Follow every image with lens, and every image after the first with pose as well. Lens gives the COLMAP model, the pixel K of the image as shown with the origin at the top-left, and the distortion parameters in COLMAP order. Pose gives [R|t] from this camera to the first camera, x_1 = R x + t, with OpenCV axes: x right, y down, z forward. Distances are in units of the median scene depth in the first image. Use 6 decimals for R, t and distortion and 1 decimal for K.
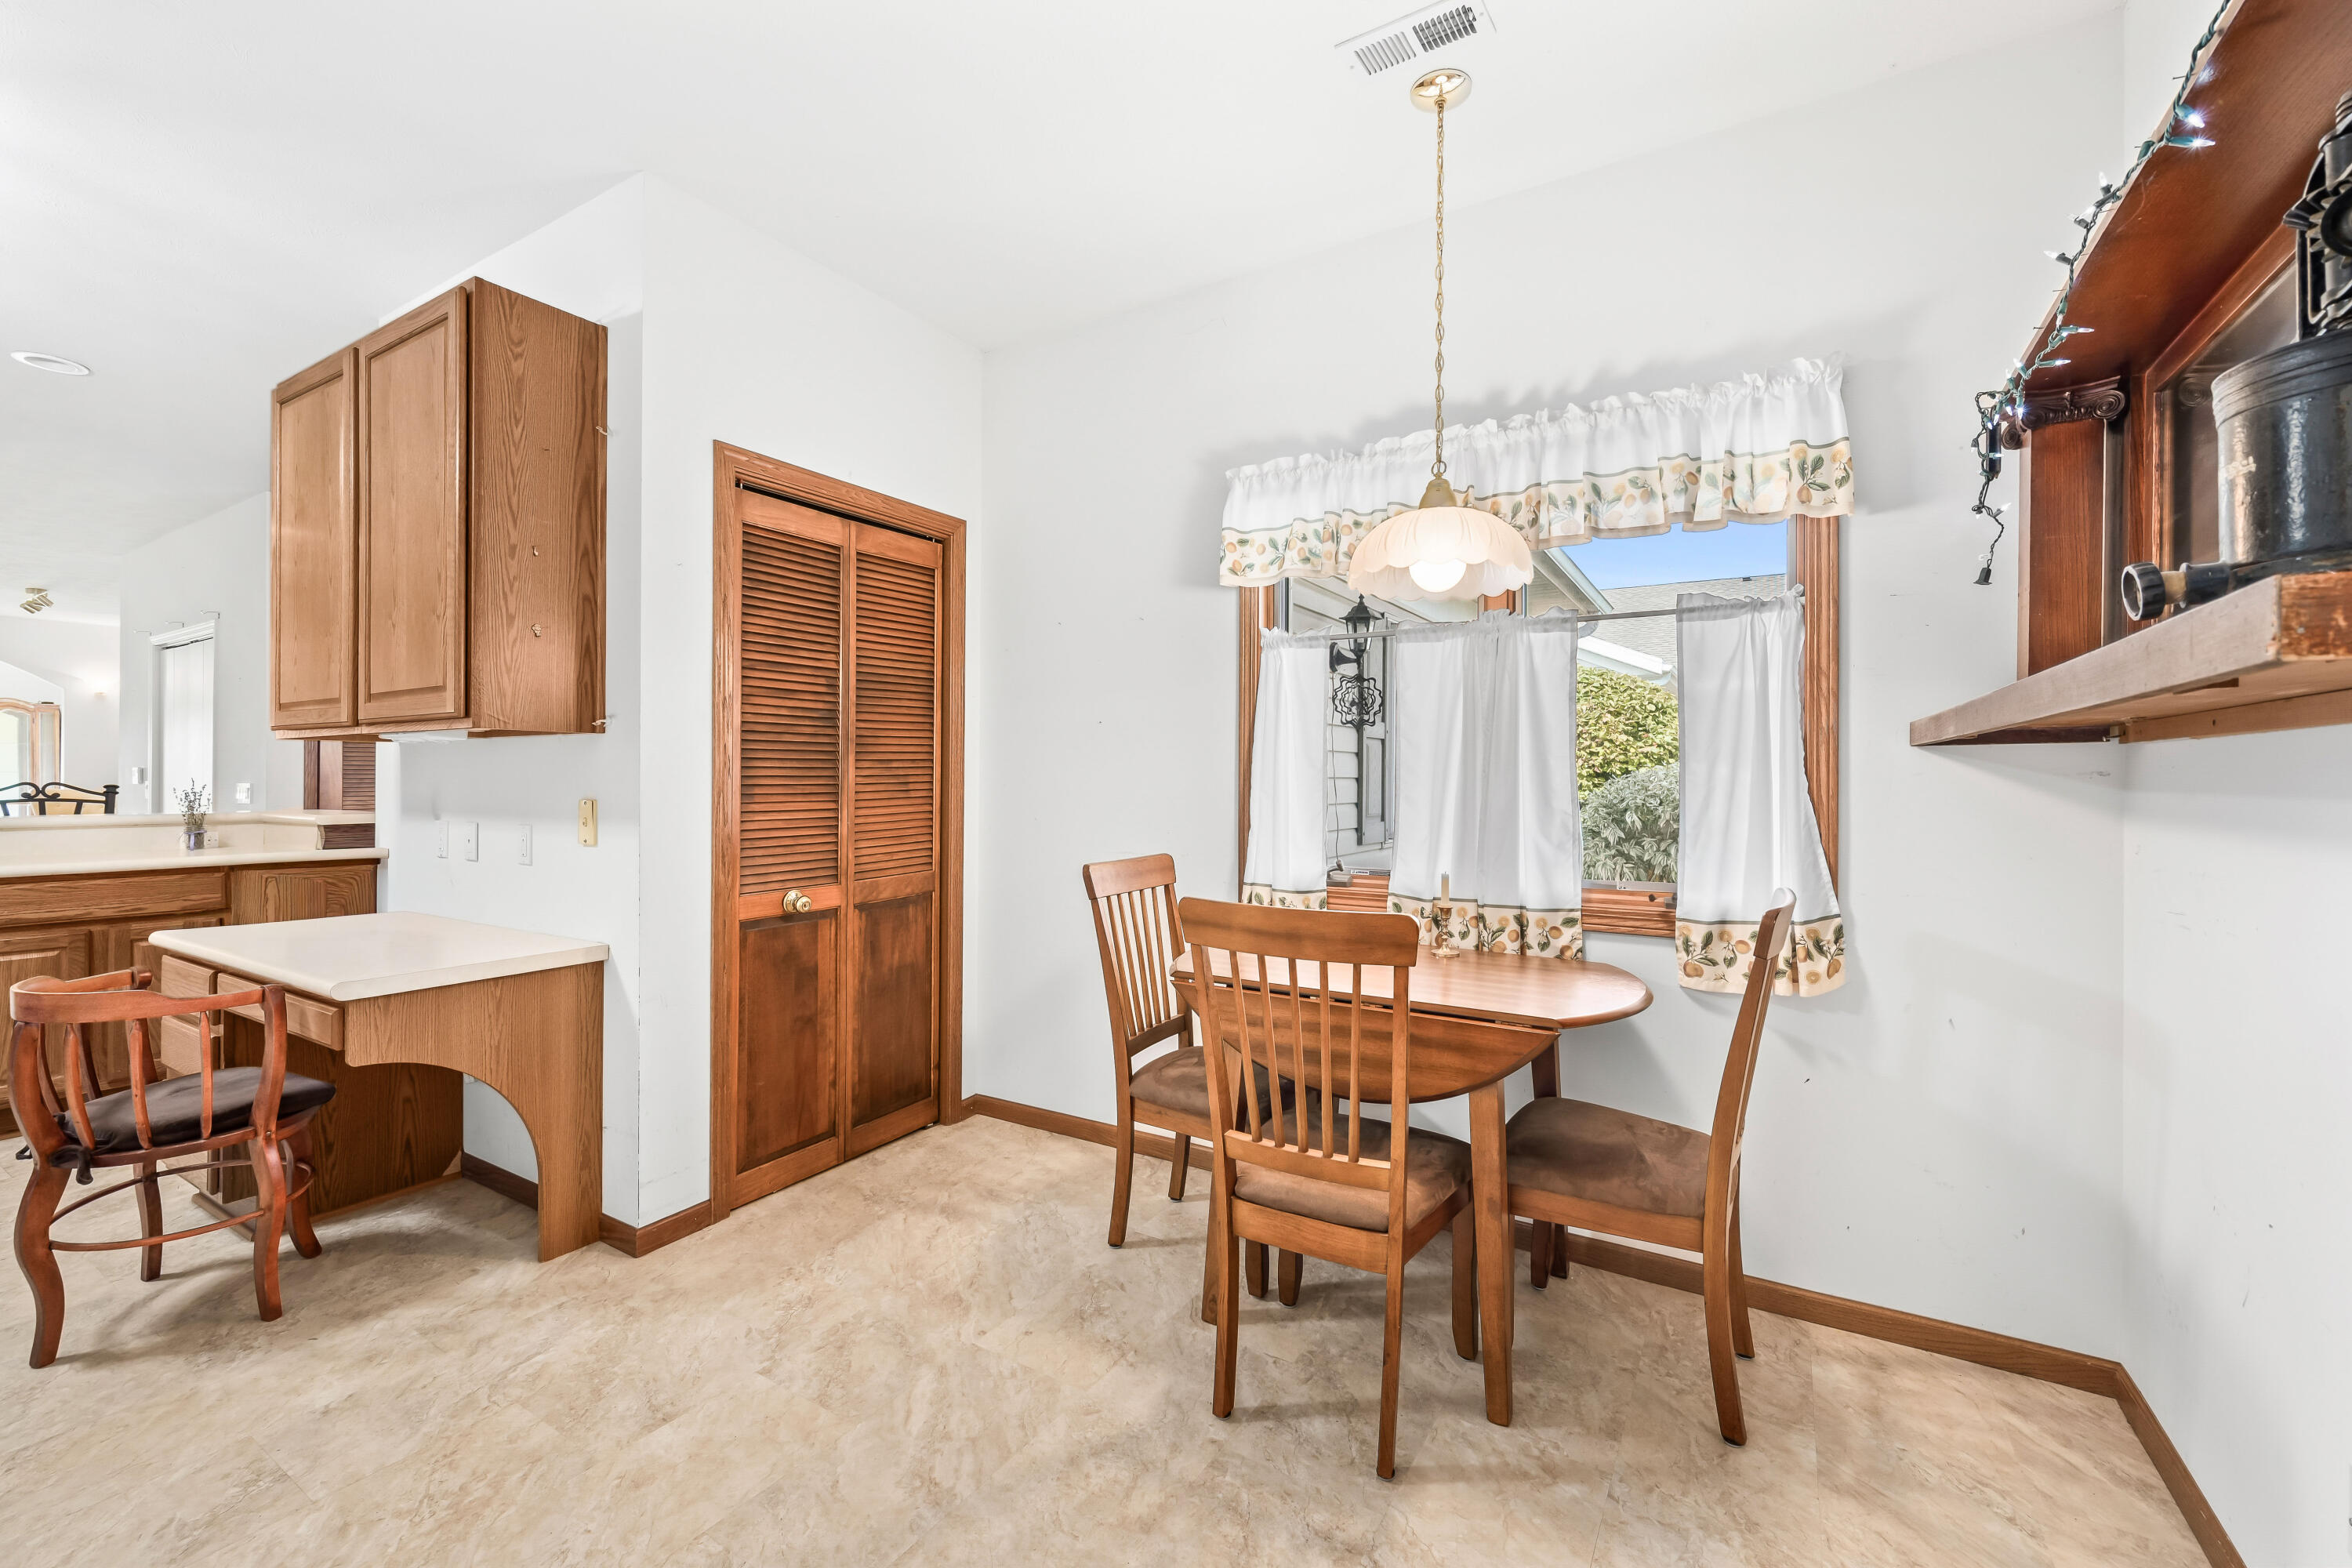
lens RADIAL K [[970.9, 0, 1182.1], [0, 970.9, 775.7], [0, 0, 1]] dist [-0.000498, 0.000170]
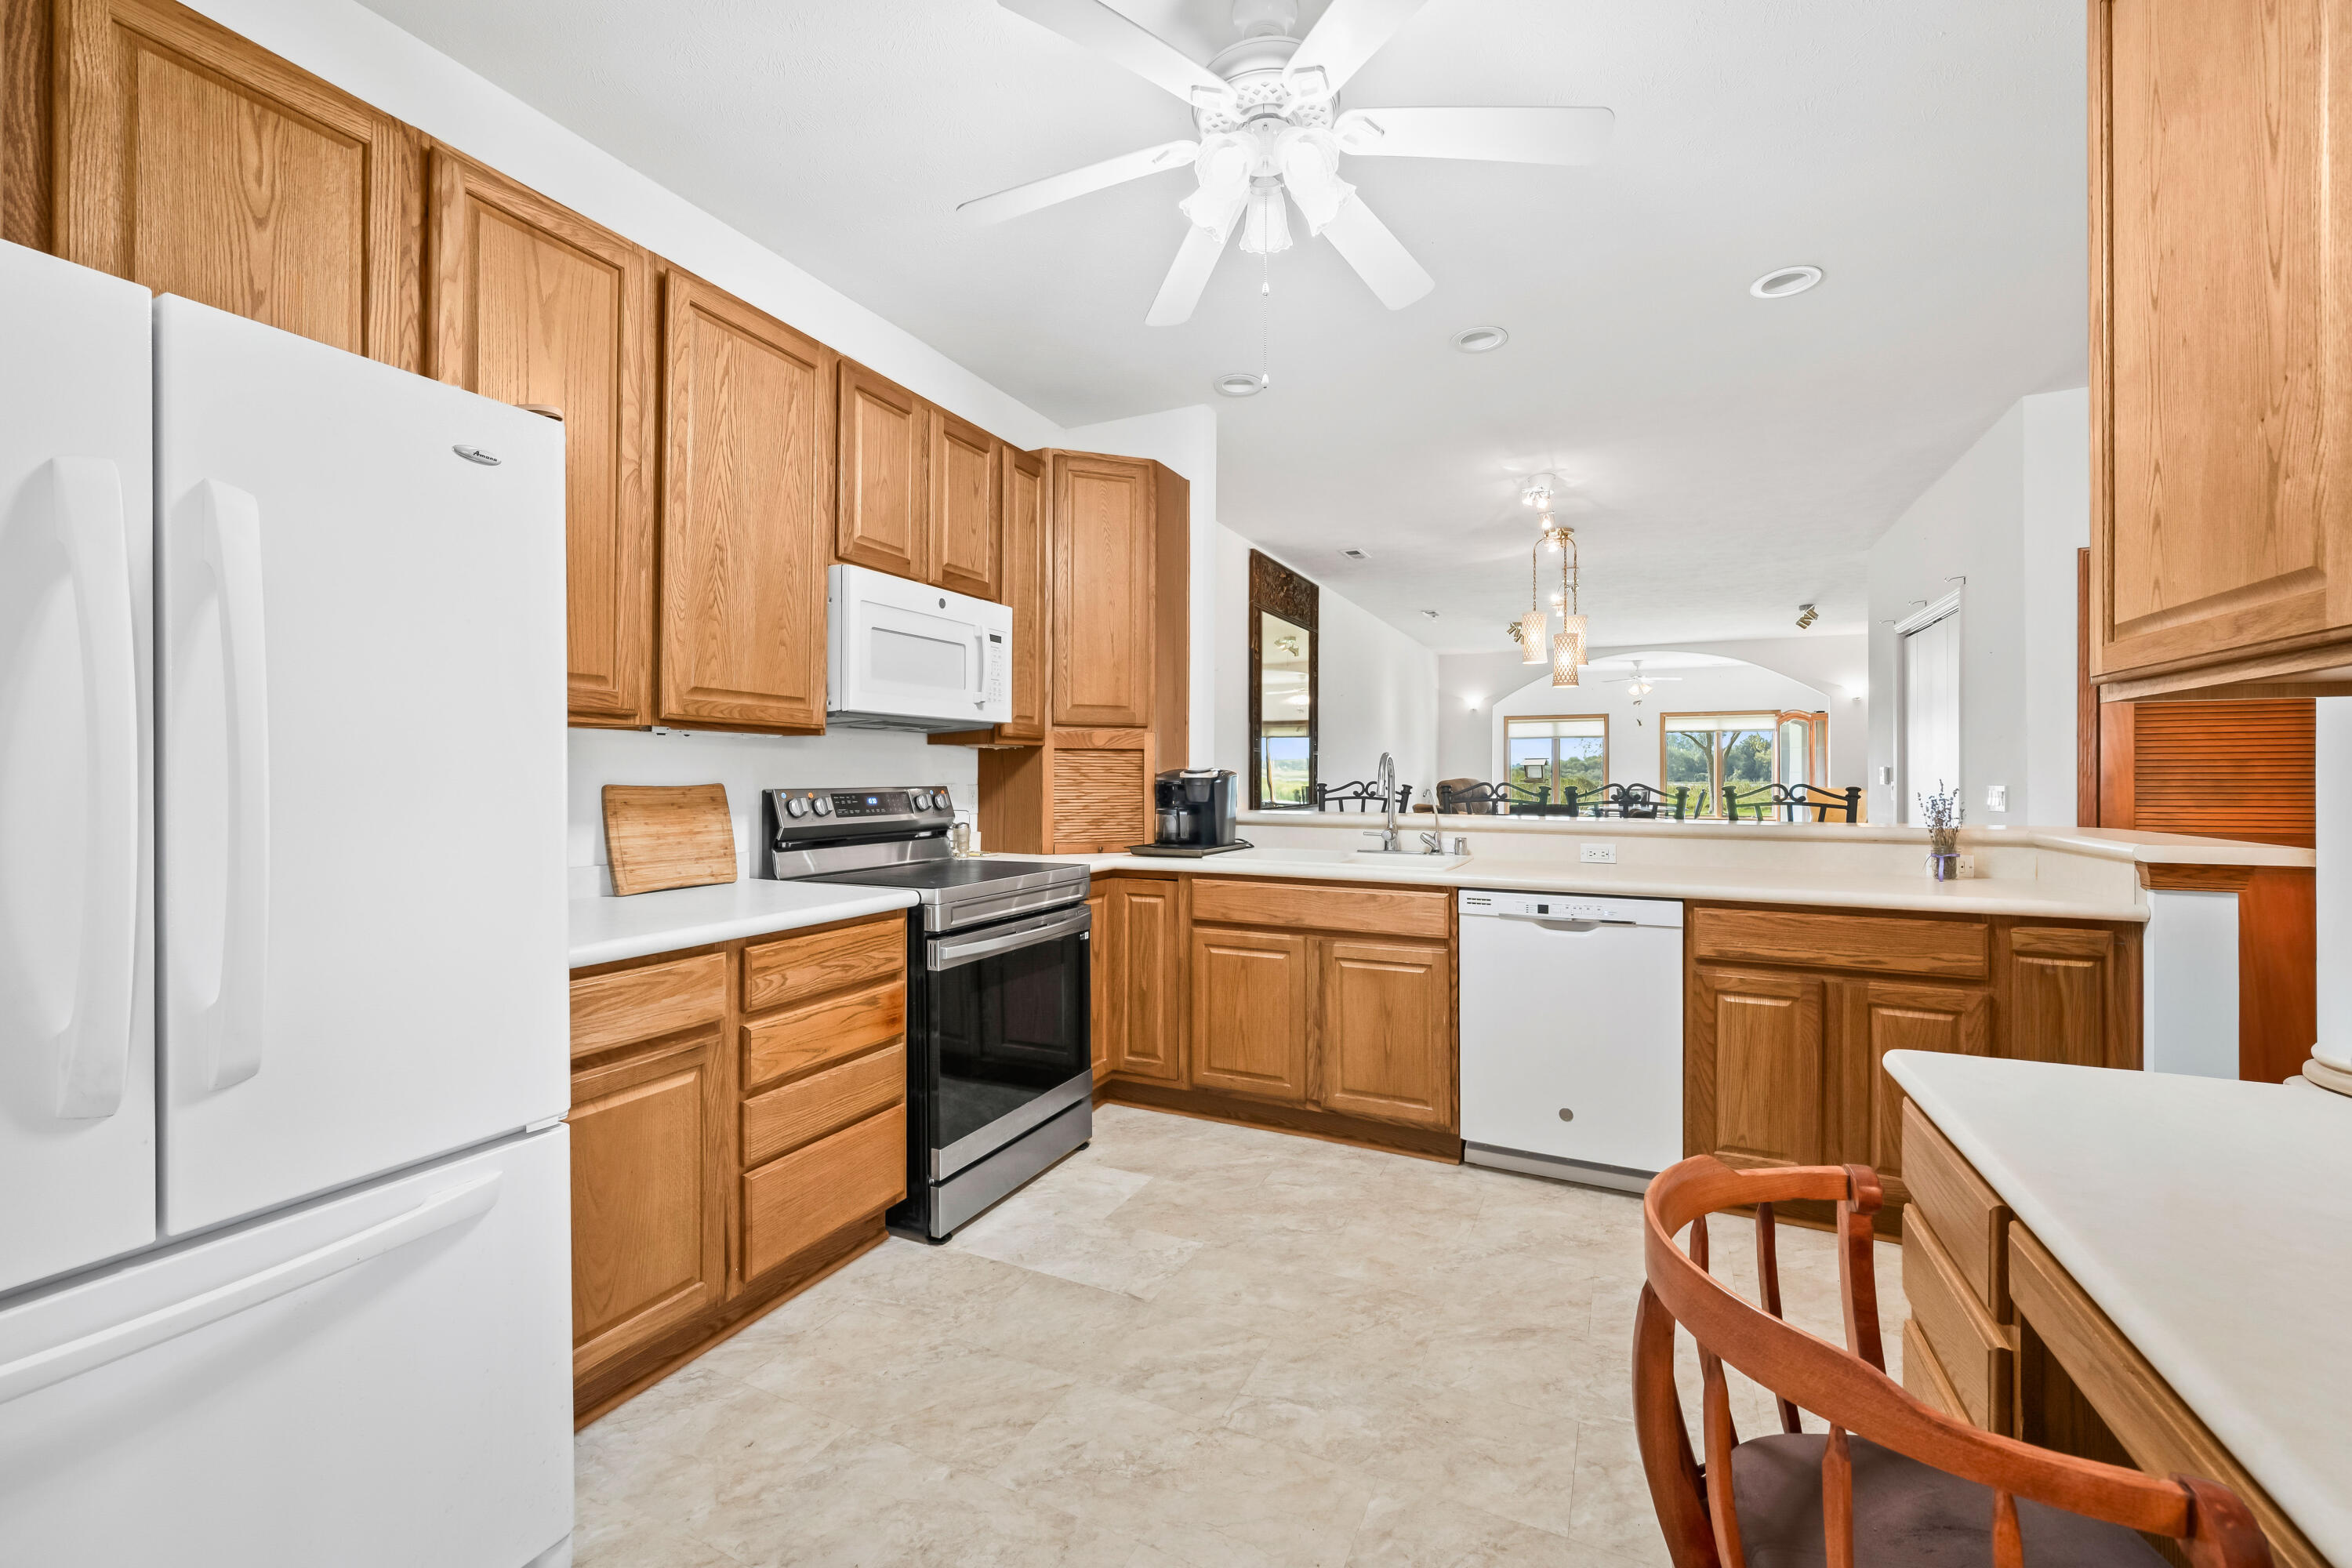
lens RADIAL K [[945.0, 0, 1180.6], [0, 945.0, 773.5], [0, 0, 1]] dist [-0.002082, -0.000017]
pose [[0.103074, -0.004886, -0.994662, -0.461502], [0.003776, 0.999983, -0.004521, -0.001647], [0.994667, -0.003290, 0.103090, 0.443500]]
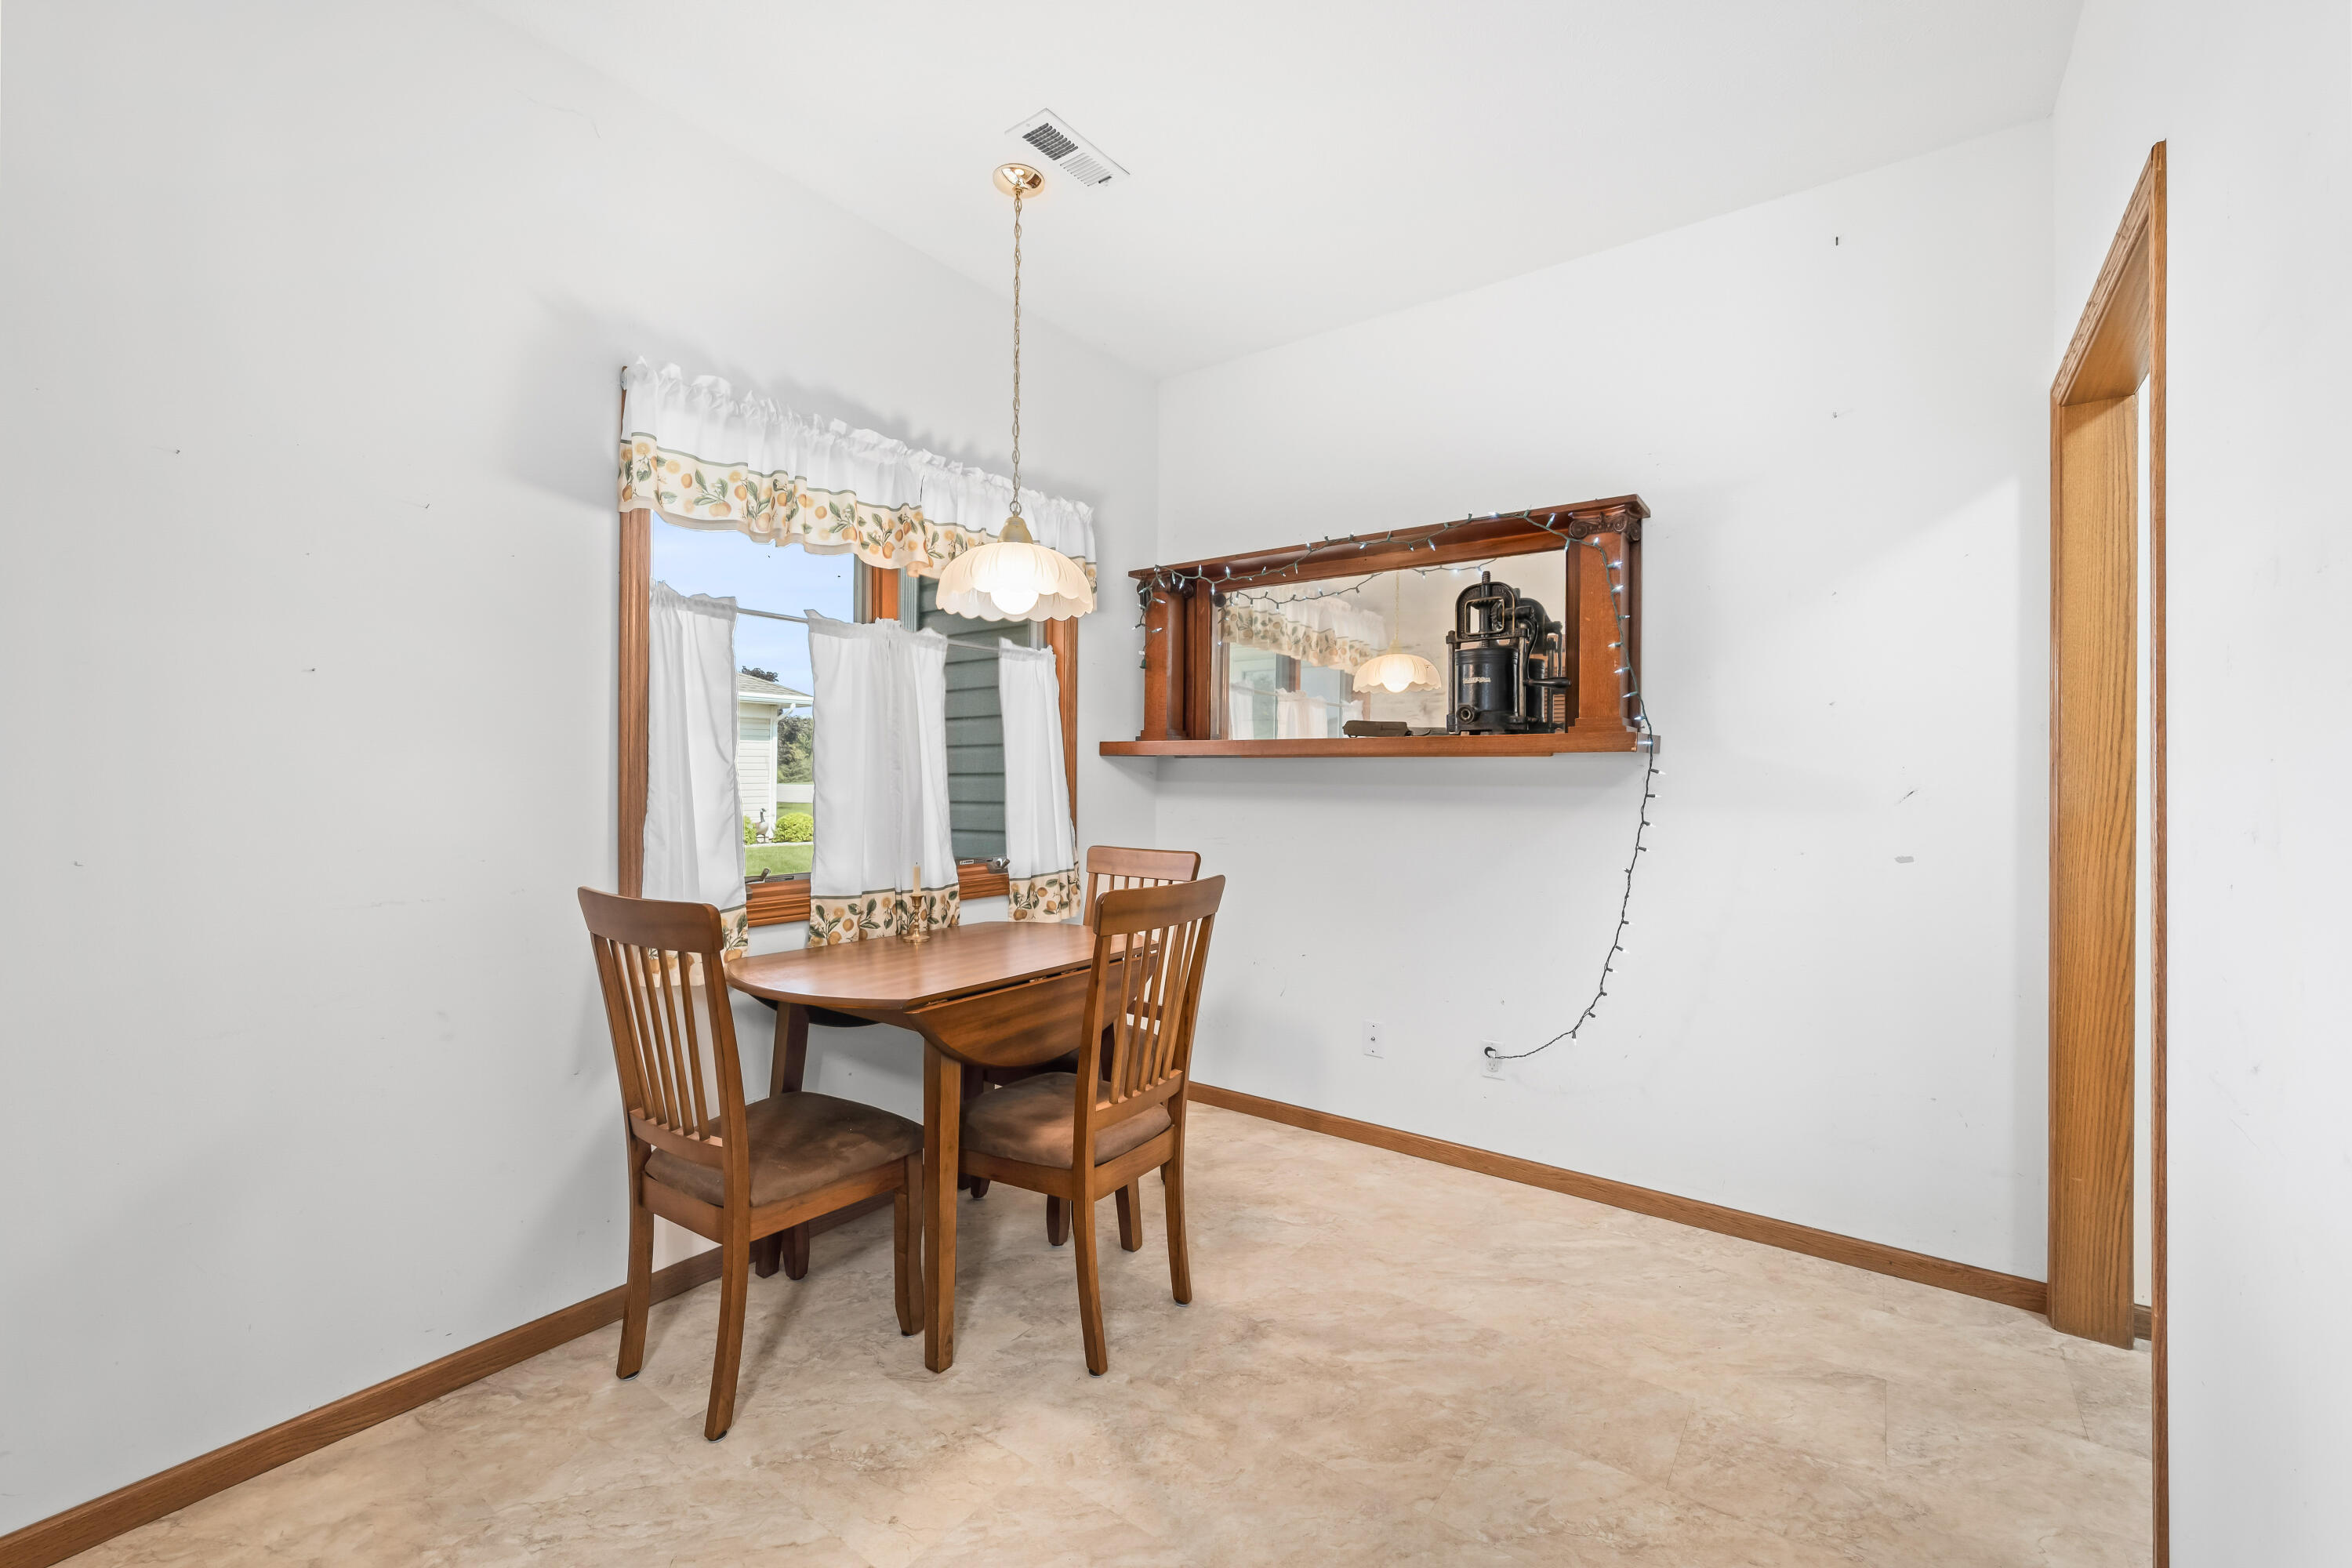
lens RADIAL K [[970.9, 0, 1165.8], [0, 970.9, 776.1], [0, 0, 1]] dist [-0.000498, 0.000170]
pose [[0.082805, -0.005792, 0.996549, -0.270374], [-0.005294, 0.999966, 0.006252, -0.001753], [-0.996552, -0.005794, 0.082772, 0.223581]]
